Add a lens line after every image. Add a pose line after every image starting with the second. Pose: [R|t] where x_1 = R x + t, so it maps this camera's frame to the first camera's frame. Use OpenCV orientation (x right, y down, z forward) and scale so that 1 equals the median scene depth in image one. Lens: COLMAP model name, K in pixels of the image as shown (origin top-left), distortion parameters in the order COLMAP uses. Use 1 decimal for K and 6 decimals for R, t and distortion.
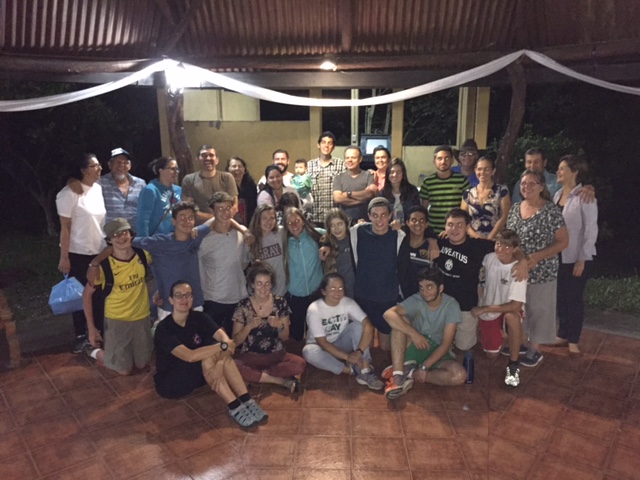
lens RADIAL K [[542.9, 0, 322.5], [0, 542.9, 237.5], [0, 0, 1]] dist [0.086390, -0.113873]
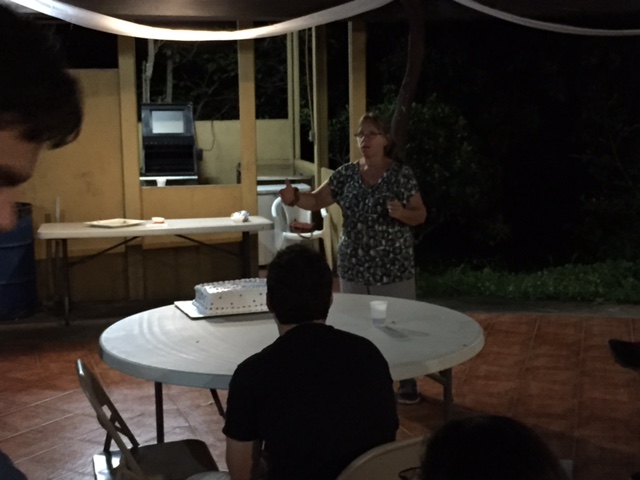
lens RADIAL K [[1037.2, 0, 325.3], [0, 1037.2, 238.1], [0, 0, 1]] dist [0.105749, 0.000000]
pose [[0.939486, -0.049653, 0.338969, -0.198761], [0.078453, 0.994330, -0.071787, 0.093907], [-0.333482, 0.094036, 0.938055, -0.245094]]
